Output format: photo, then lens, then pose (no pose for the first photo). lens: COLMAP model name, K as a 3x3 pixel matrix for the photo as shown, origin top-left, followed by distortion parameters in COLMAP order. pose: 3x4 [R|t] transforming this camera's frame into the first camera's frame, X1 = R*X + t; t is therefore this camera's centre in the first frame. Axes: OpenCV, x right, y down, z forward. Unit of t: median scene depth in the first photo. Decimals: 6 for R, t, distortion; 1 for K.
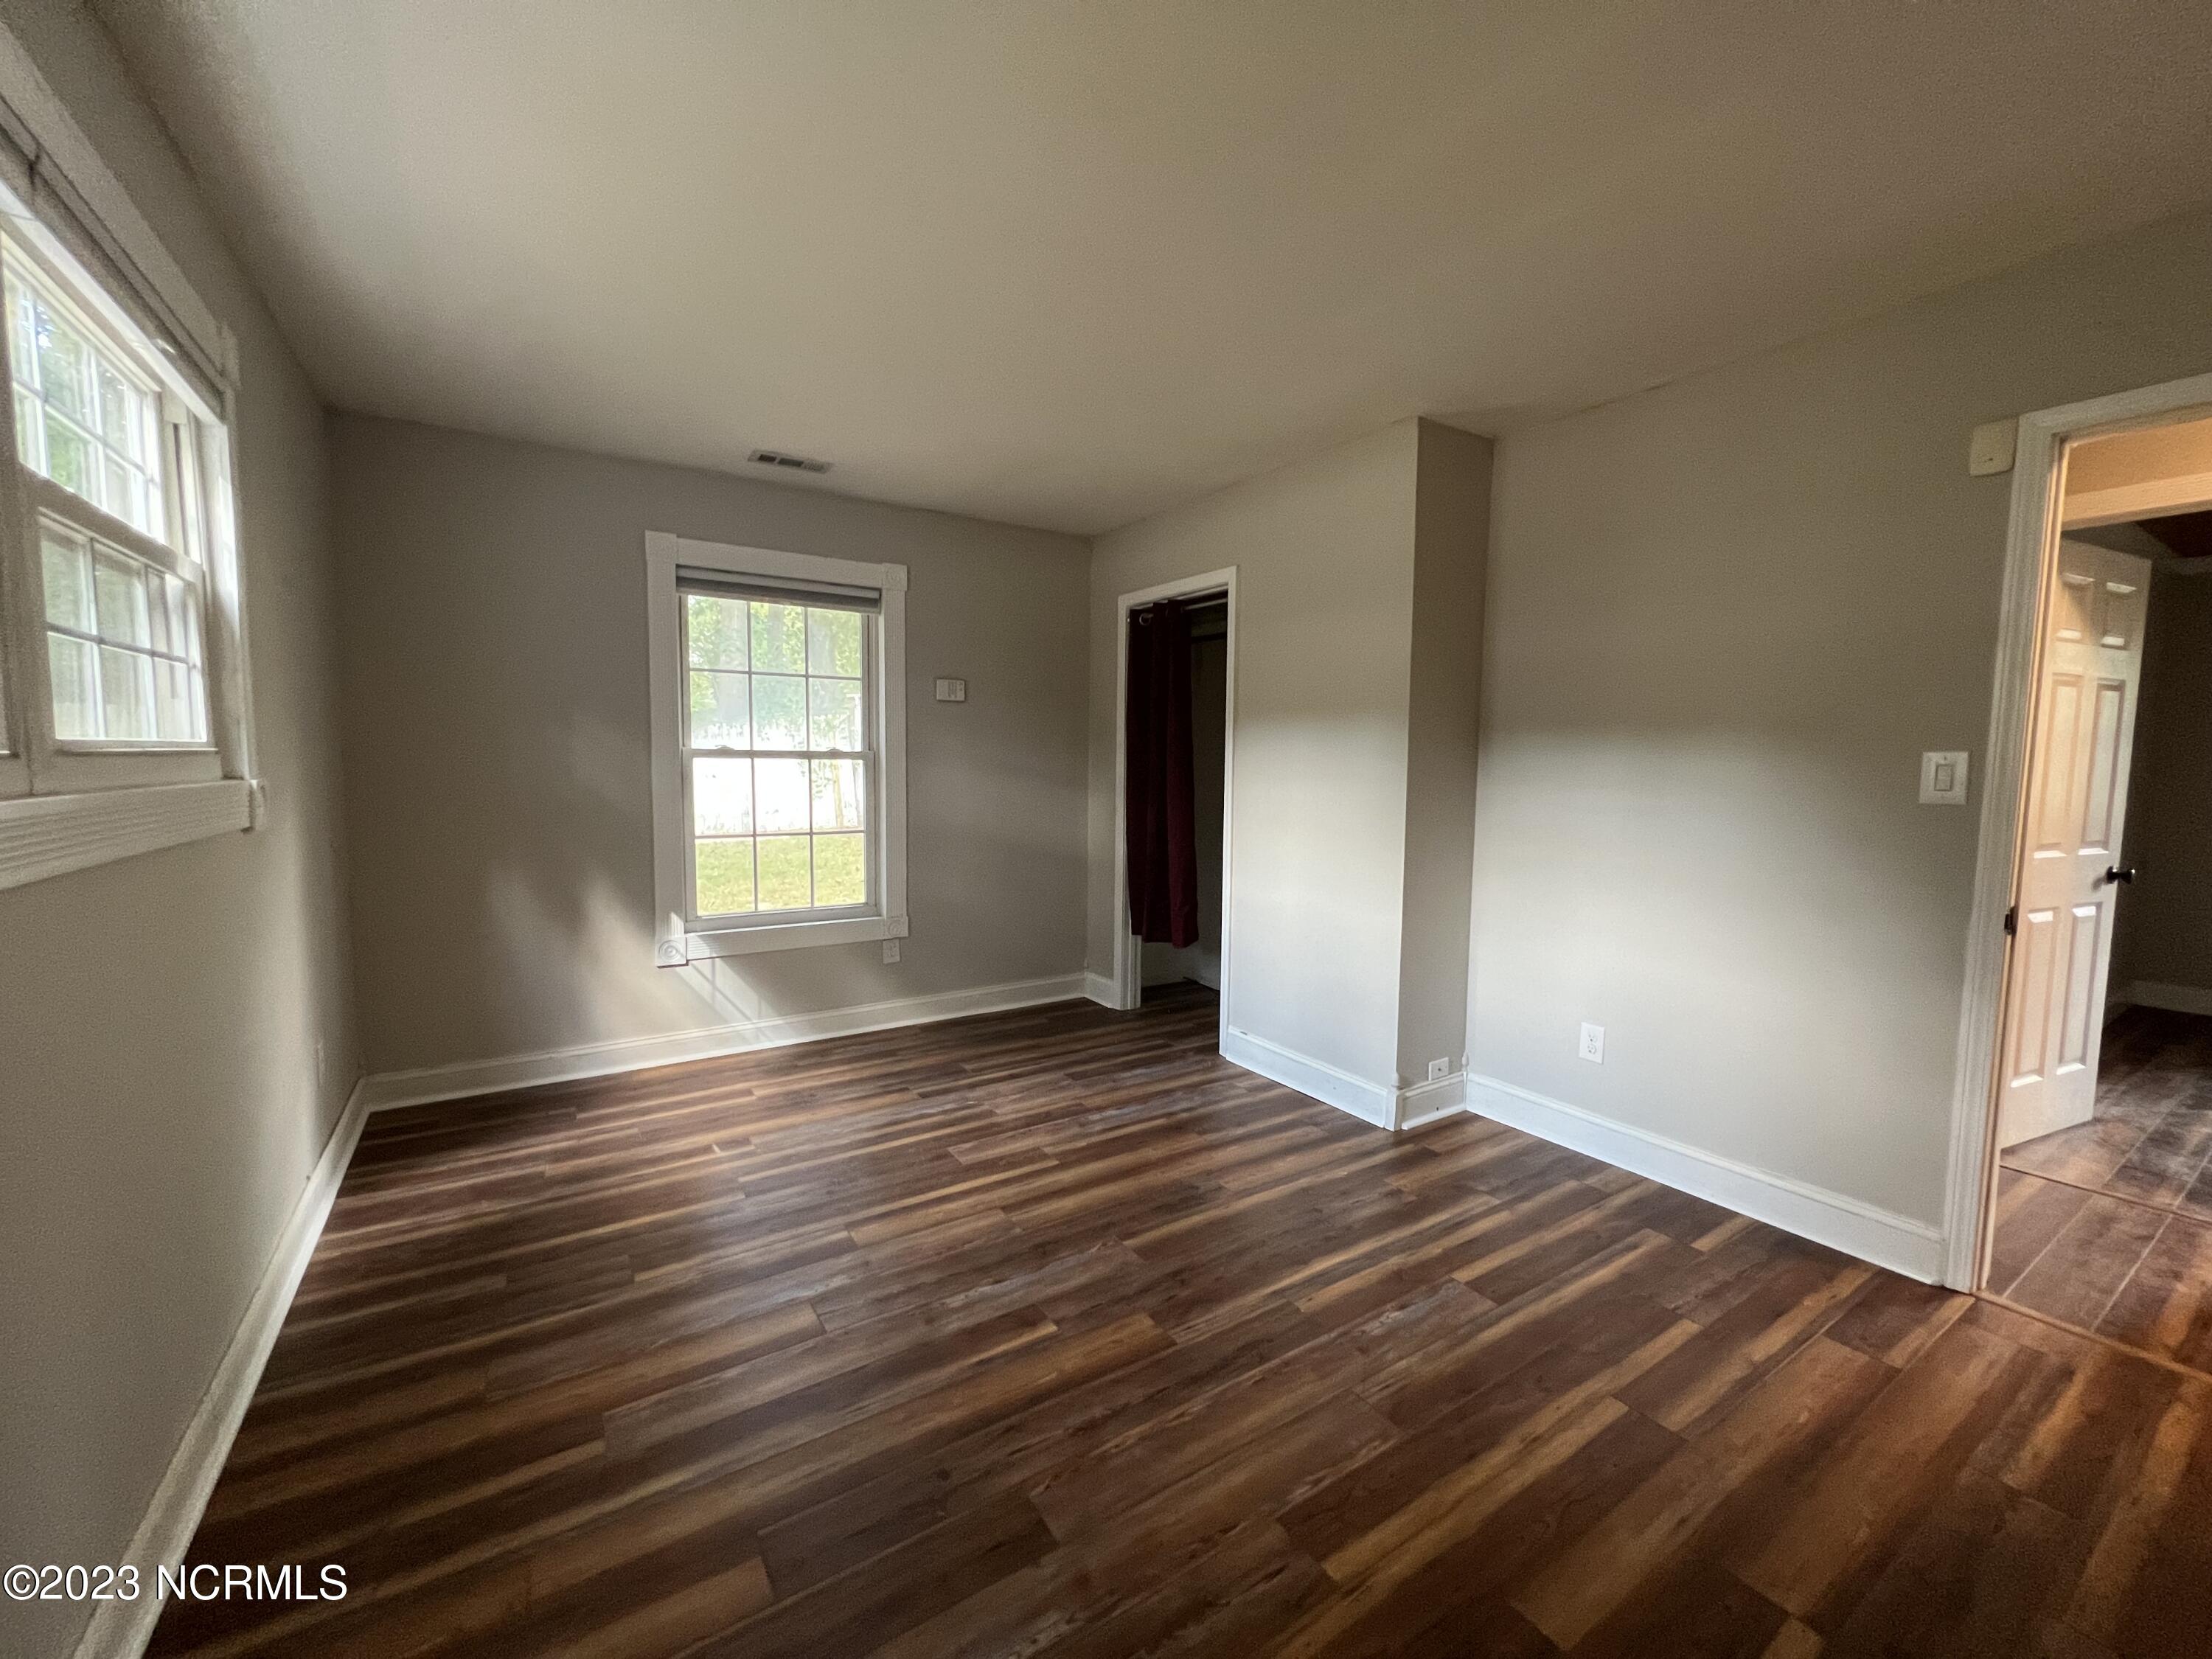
lens RADIAL K [[883.8, 0, 1096.6], [0, 883.8, 831.1], [0, 0, 1]] dist [-0.002304, 0.001117]
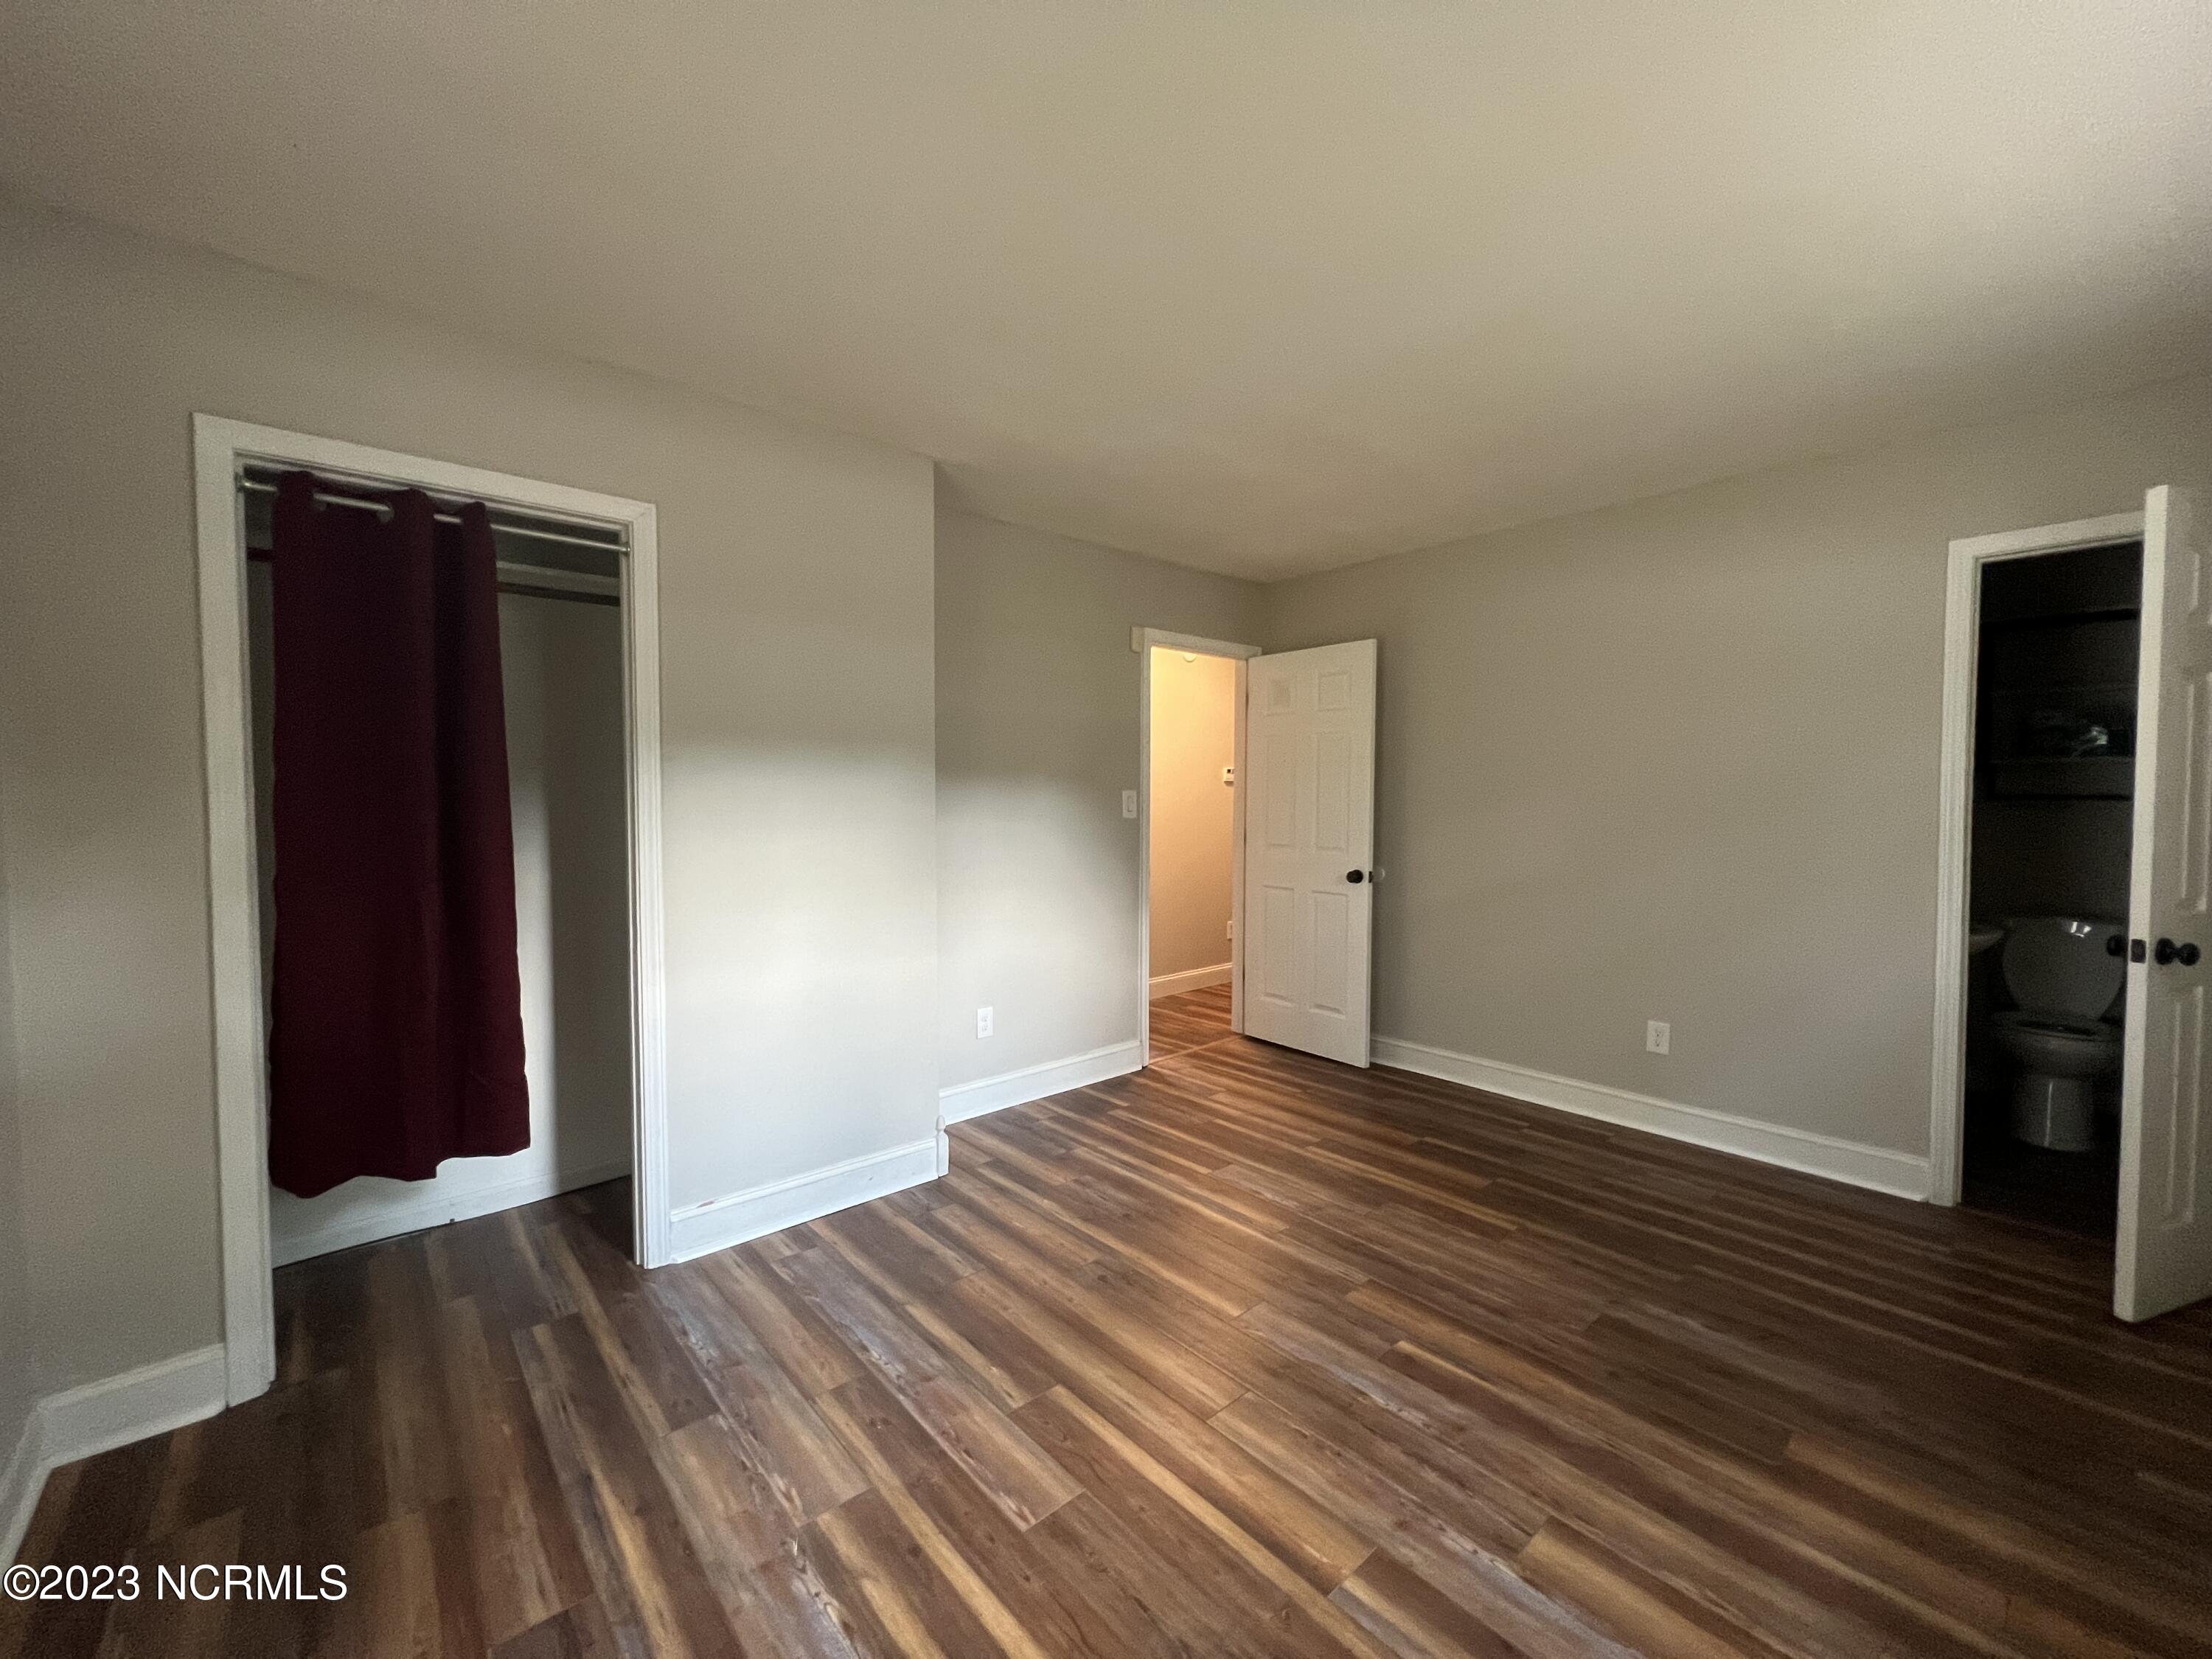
lens RADIAL K [[883.8, 0, 1106.7], [0, 883.8, 829.2], [0, 0, 1]] dist [-0.002304, 0.001117]
pose [[-0.149909, -0.046029, 0.987628, -0.742557], [0.083059, 0.994798, 0.058970, -0.099875], [-0.985205, 0.090872, -0.145306, 1.068354]]
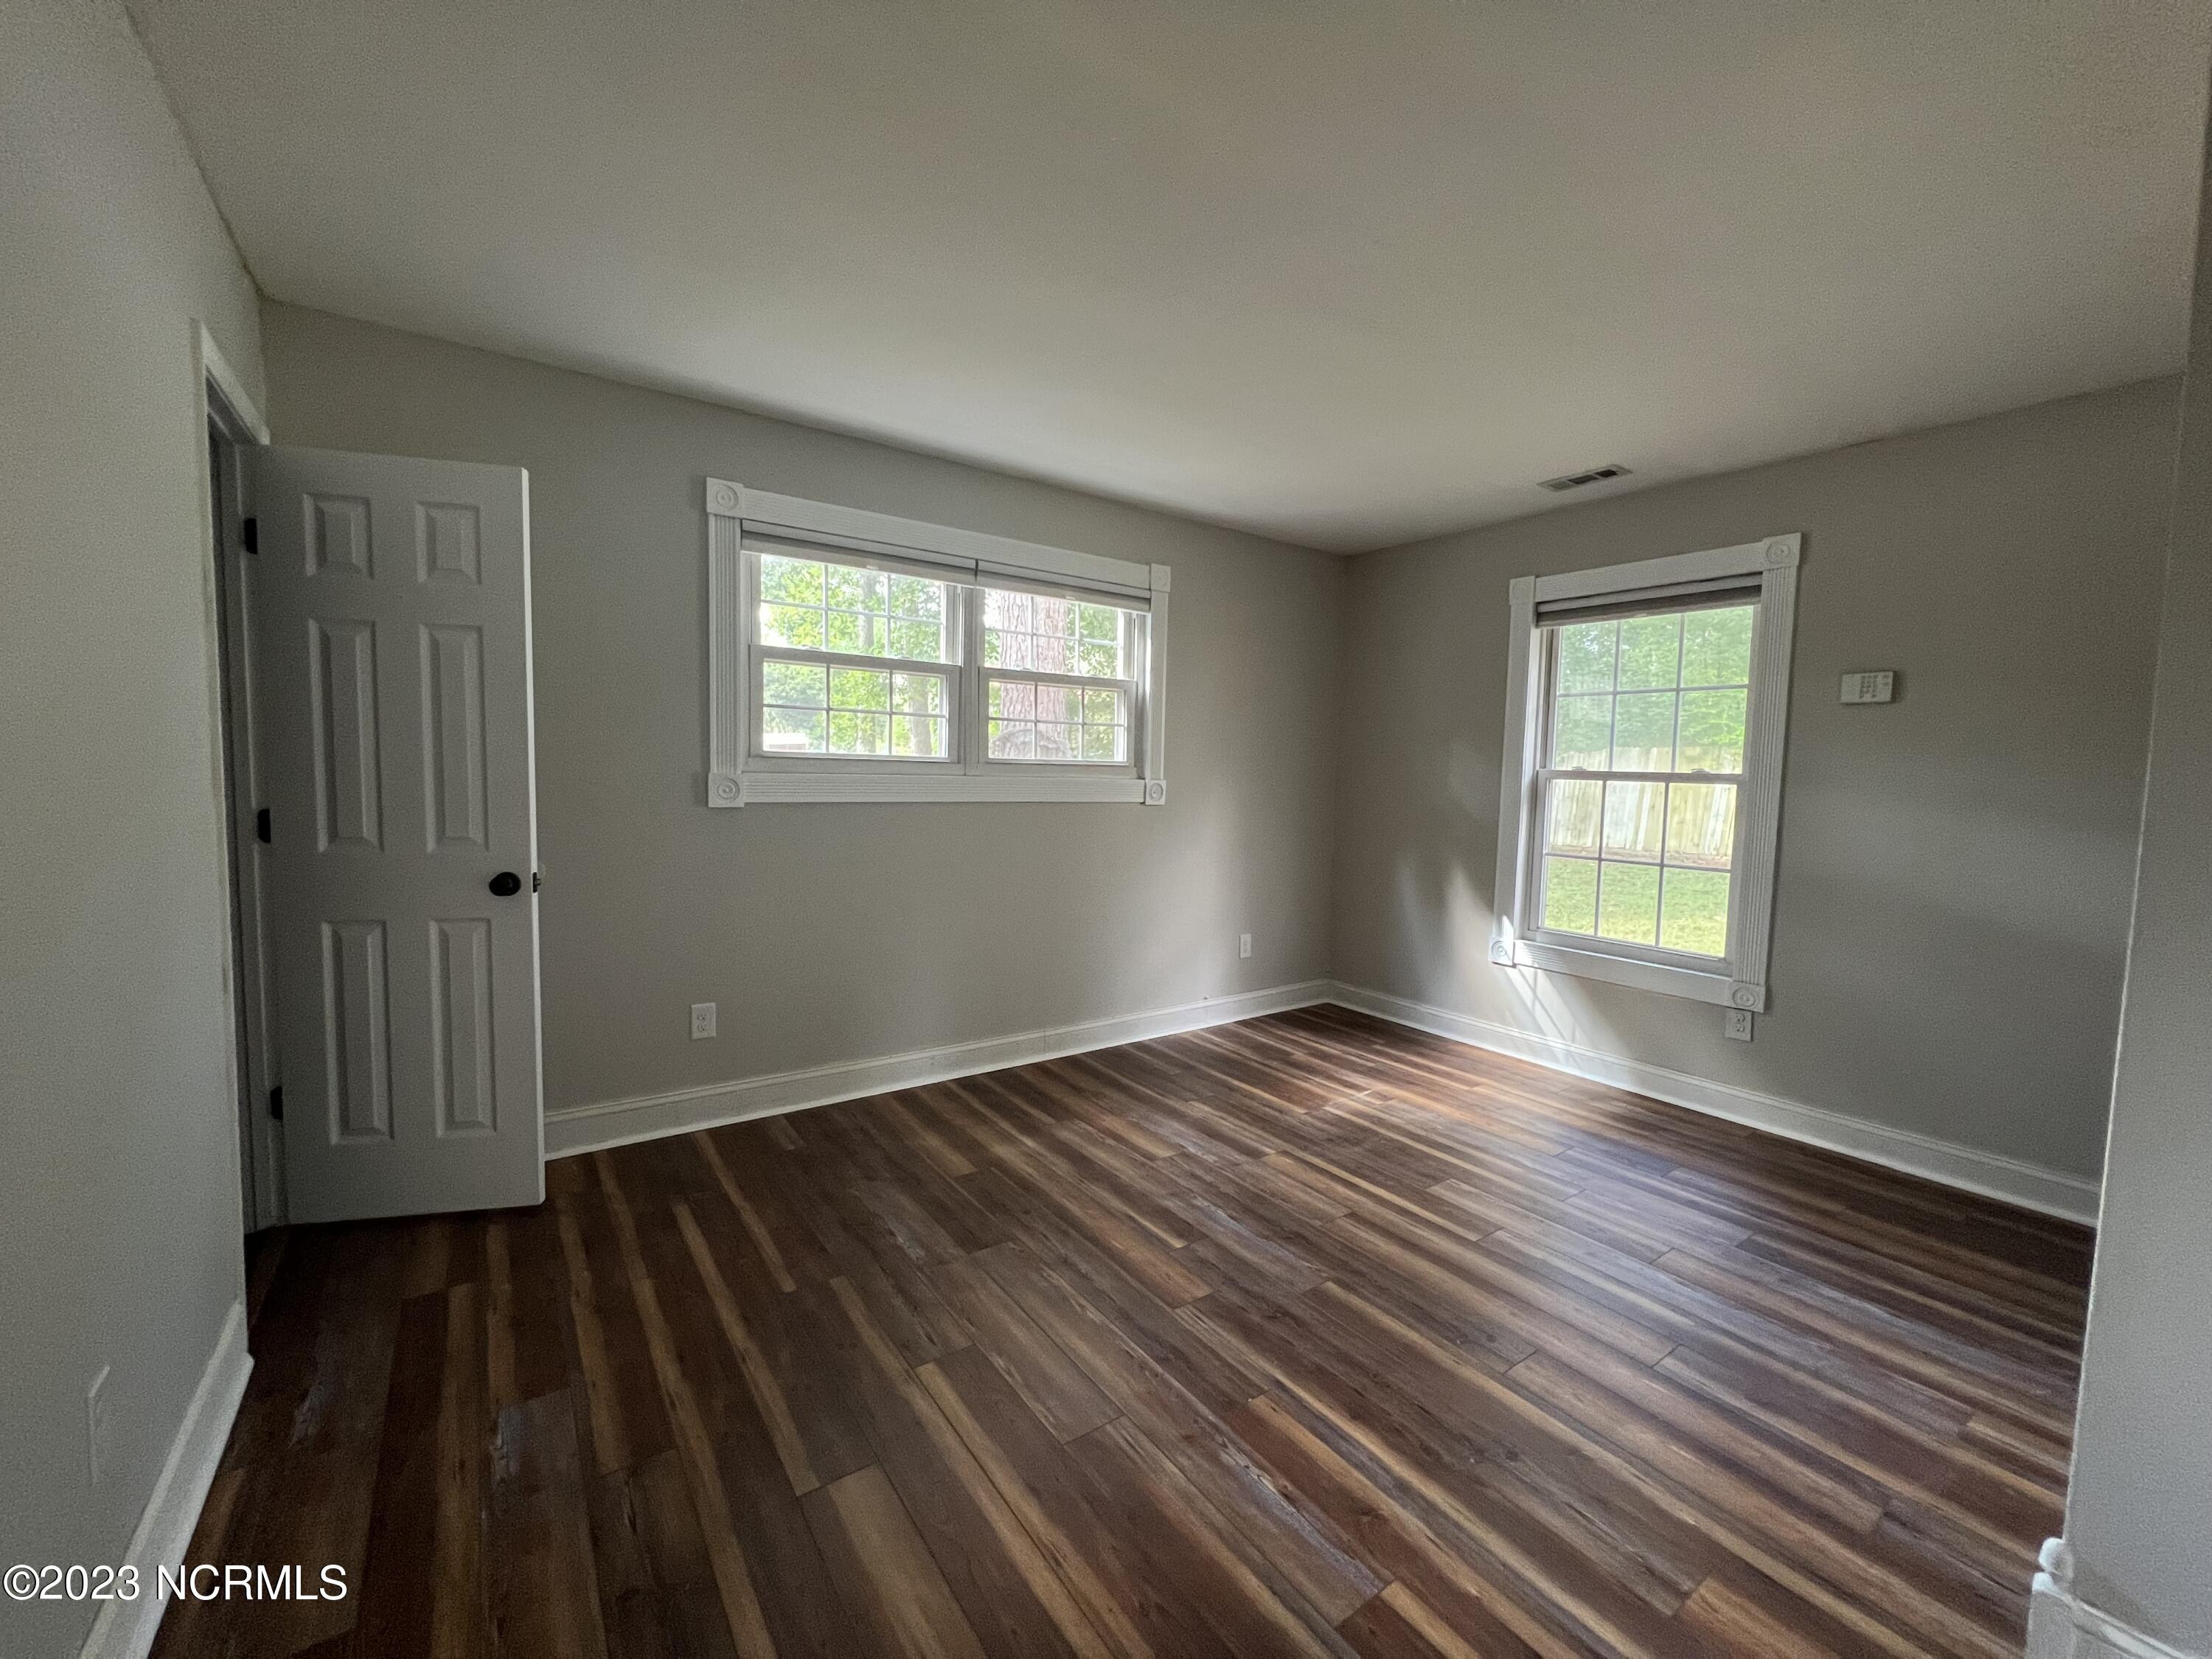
lens RADIAL K [[883.8, 0, 1108.1], [0, 883.8, 830.4], [0, 0, 1]] dist [-0.002304, 0.001117]
pose [[0.048937, 0.061452, -0.996910, 0.807310], [-0.106632, 0.992723, 0.055960, -0.033133], [0.993094, 0.103564, 0.055134, 0.580426]]
